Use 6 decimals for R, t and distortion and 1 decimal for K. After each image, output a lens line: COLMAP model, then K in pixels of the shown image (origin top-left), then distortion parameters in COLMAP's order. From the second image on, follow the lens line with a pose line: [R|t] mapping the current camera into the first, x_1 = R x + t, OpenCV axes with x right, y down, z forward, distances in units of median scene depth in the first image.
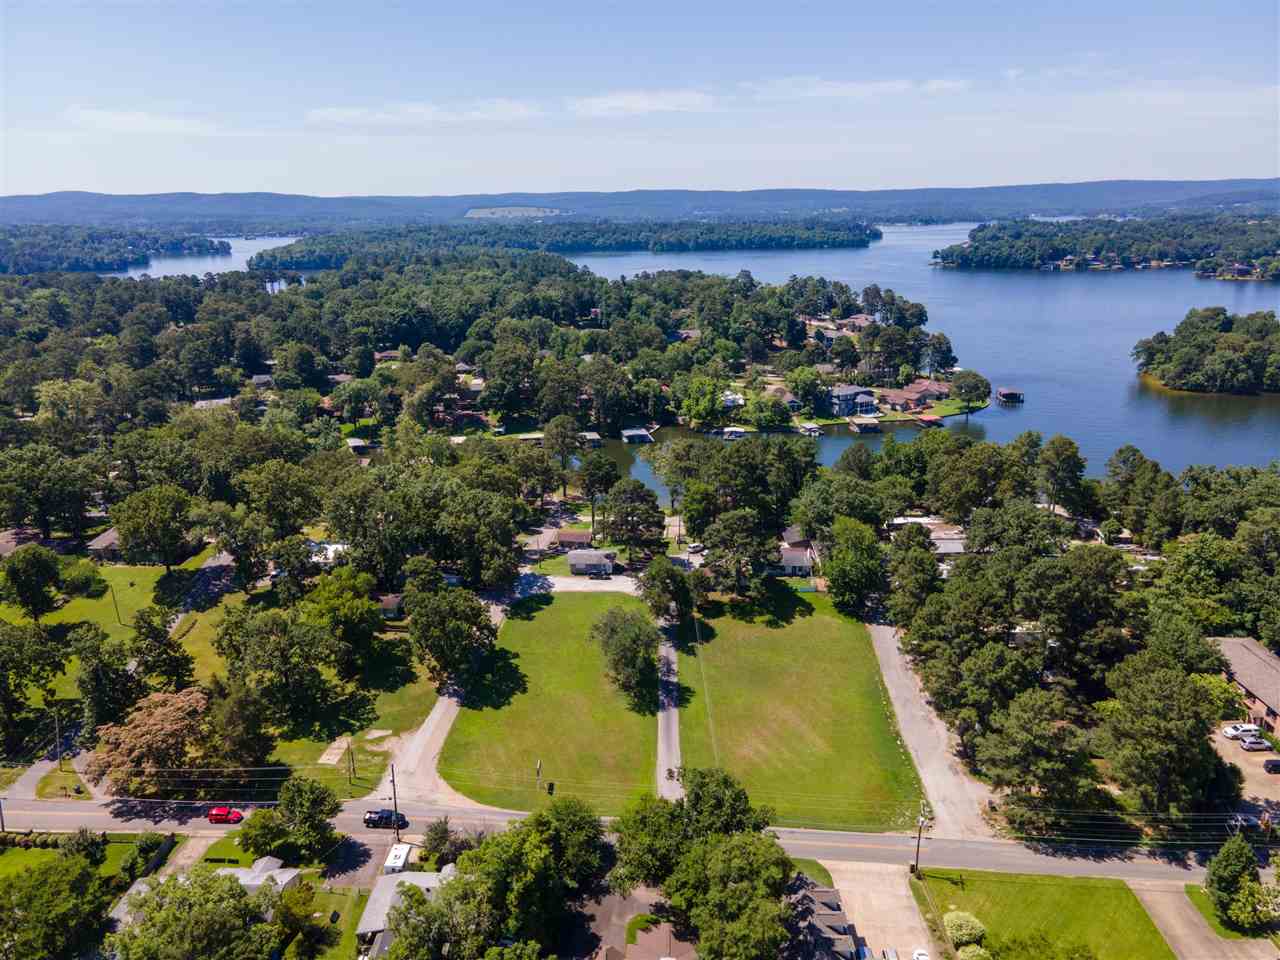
lens RADIAL K [[931.2, 0, 627.9], [0, 931.2, 481.4], [0, 0, 1]] dist [0.032901, 0.021062]
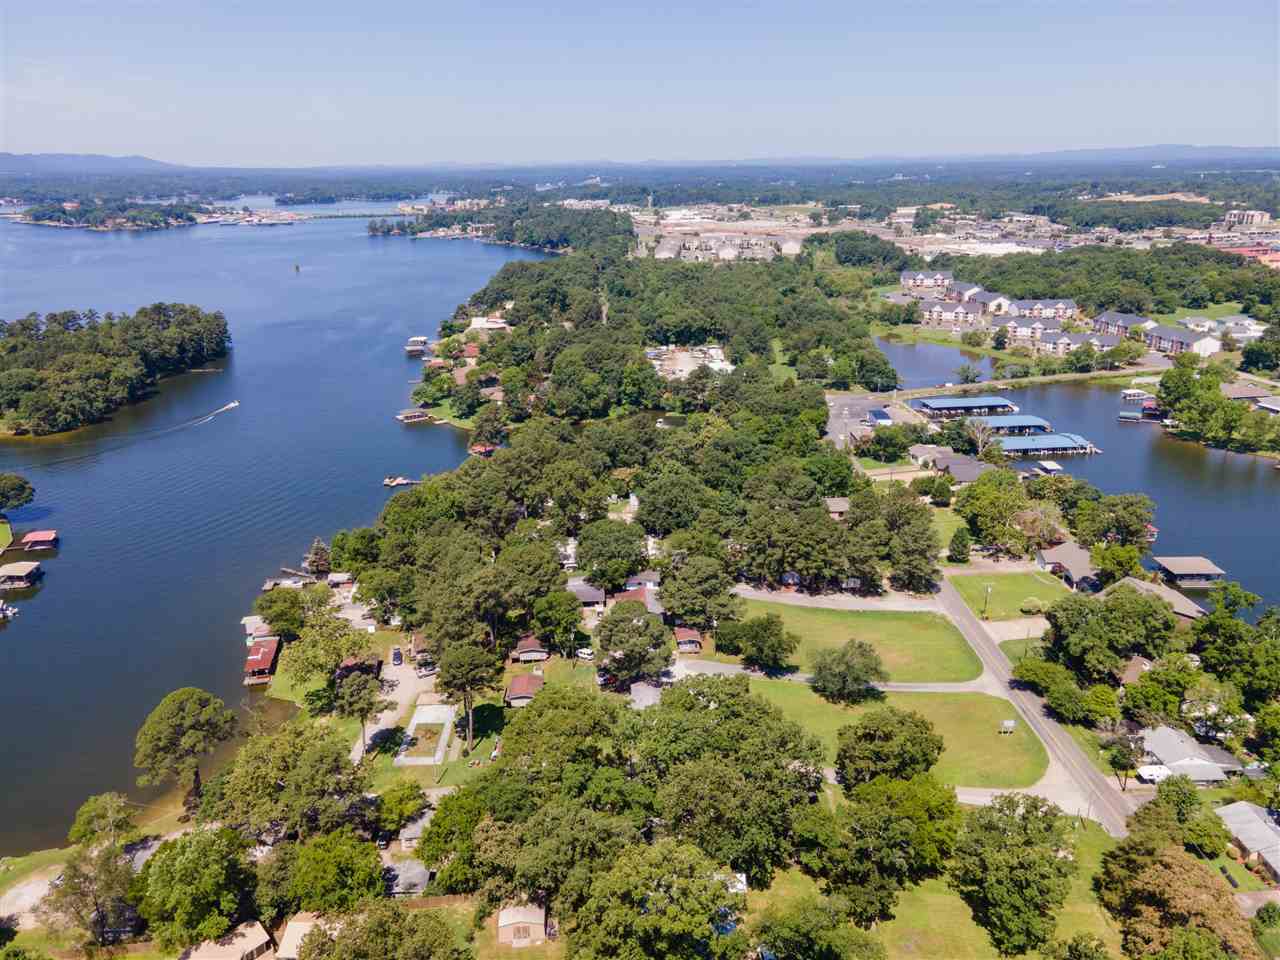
lens RADIAL K [[931.2, 0, 631.7], [0, 931.2, 487.2], [0, 0, 1]] dist [0.032901, 0.021062]
pose [[-0.079346, -0.315816, 0.945497, -0.440039], [0.295976, 0.898251, 0.324874, -0.214131], [-0.951894, 0.305622, 0.022201, 0.505060]]
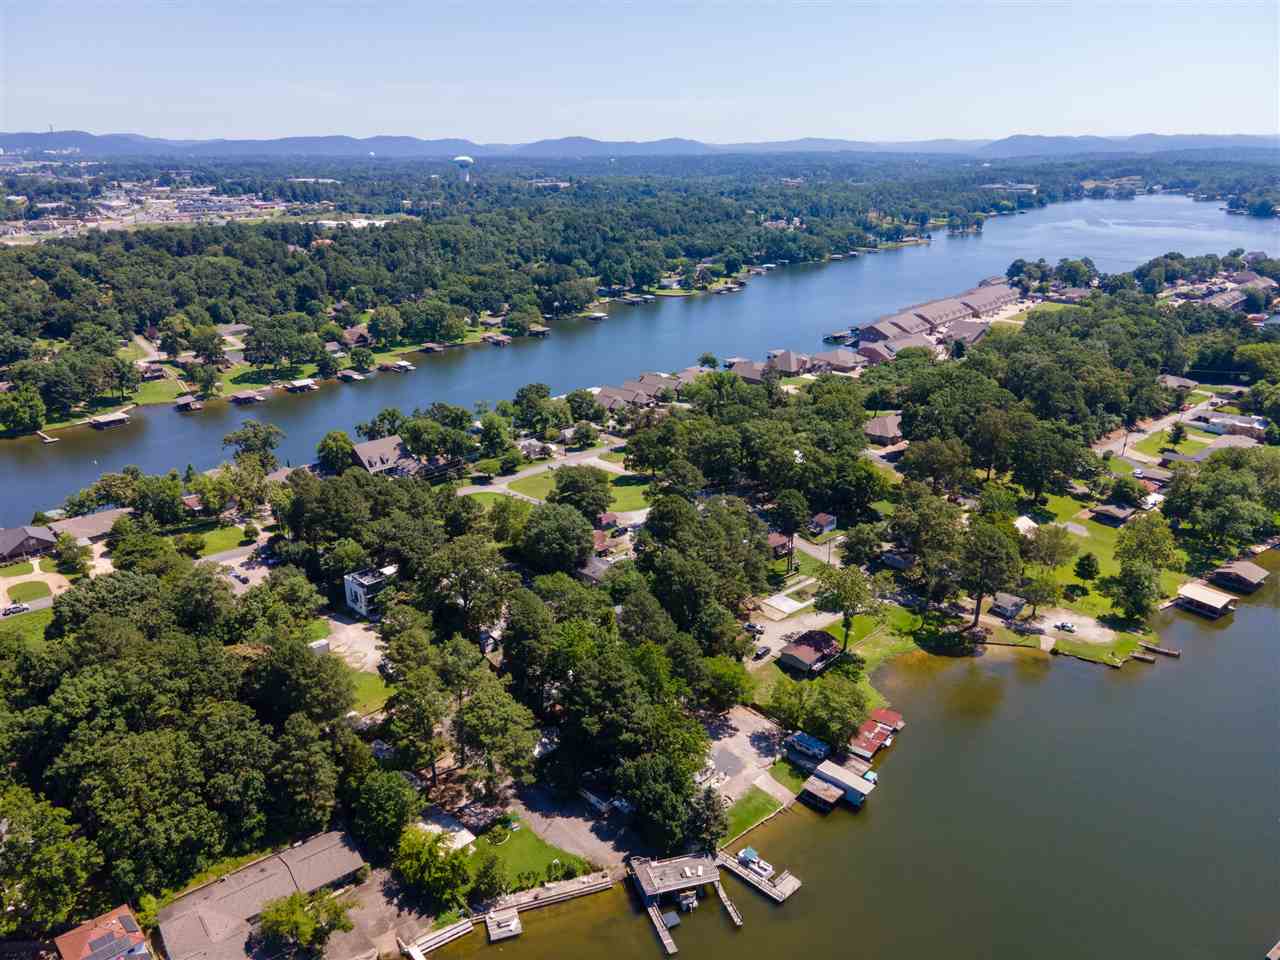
lens RADIAL K [[931.2, 0, 633.1], [0, 931.2, 471.4], [0, 0, 1]] dist [0.032901, 0.021062]
pose [[-0.704485, 0.248835, -0.664667, 0.481423], [-0.187531, 0.837971, 0.512482, -0.338809], [0.684495, 0.485681, -0.543674, 0.885938]]
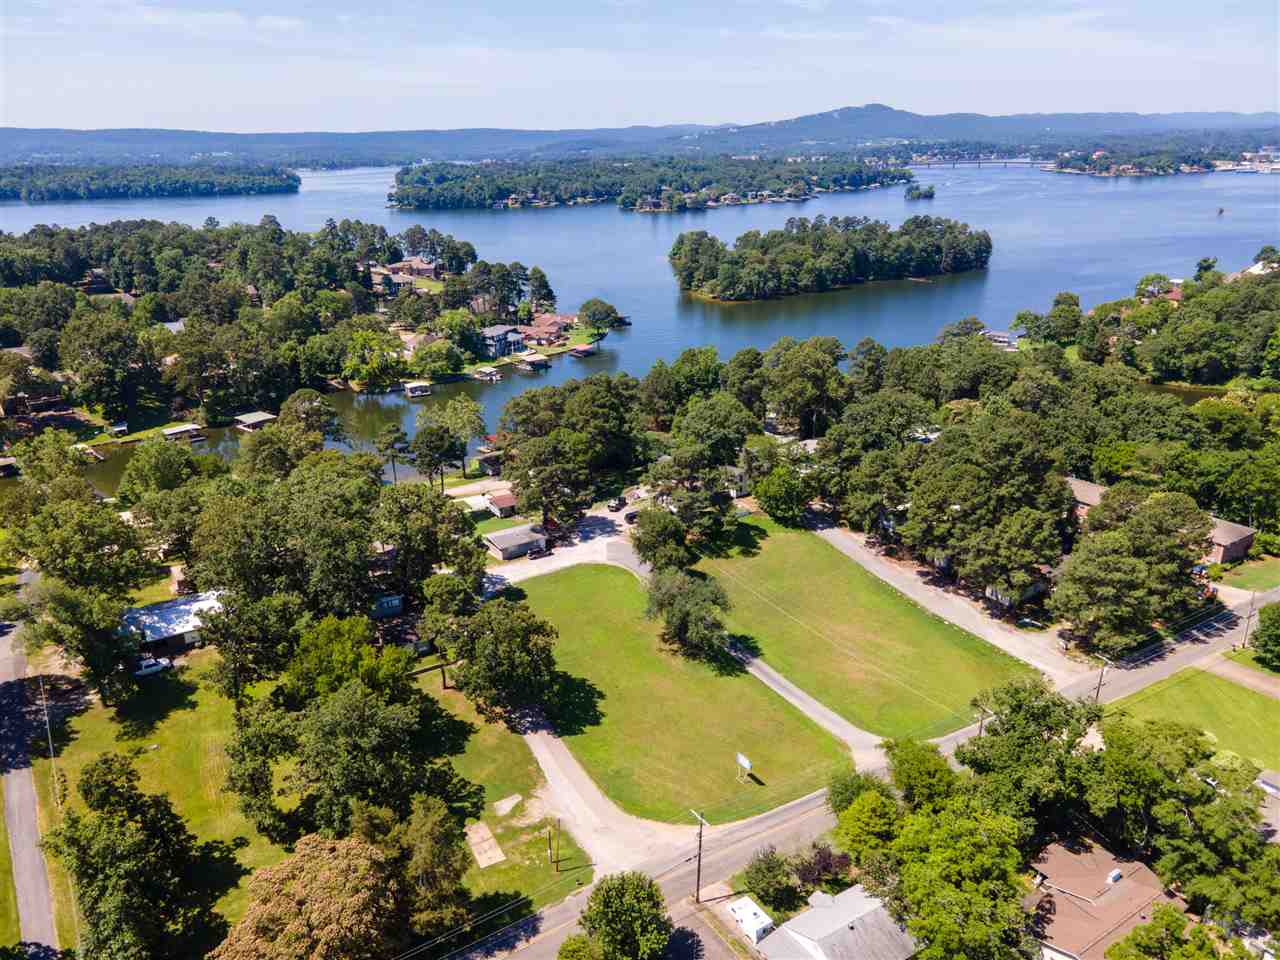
lens RADIAL K [[931.2, 0, 628.7], [0, 931.2, 487.3], [0, 0, 1]] dist [0.032901, 0.021062]
pose [[0.814992, -0.203805, 0.542450, -0.220093], [0.172345, 0.979000, 0.108886, -0.020377], [-0.553250, 0.004748, 0.833002, 0.122745]]
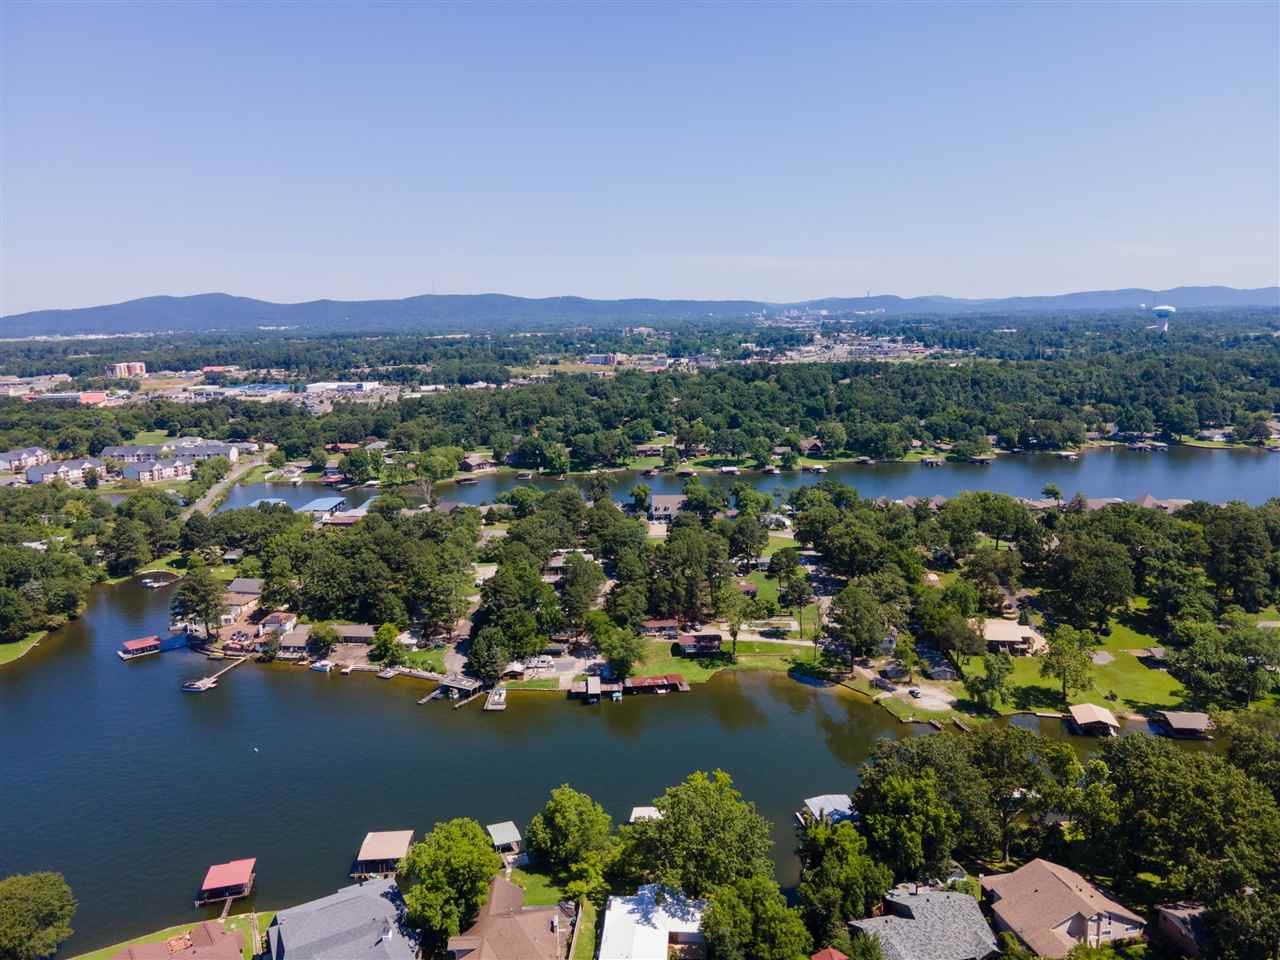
lens RADIAL K [[931.2, 0, 634.8], [0, 931.2, 477.8], [0, 0, 1]] dist [0.032901, 0.021062]
pose [[-0.999506, 0.031399, -0.001228, 0.112298], [0.027517, 0.893448, 0.448324, -0.449676], [0.015174, 0.448069, -0.893870, 1.330837]]
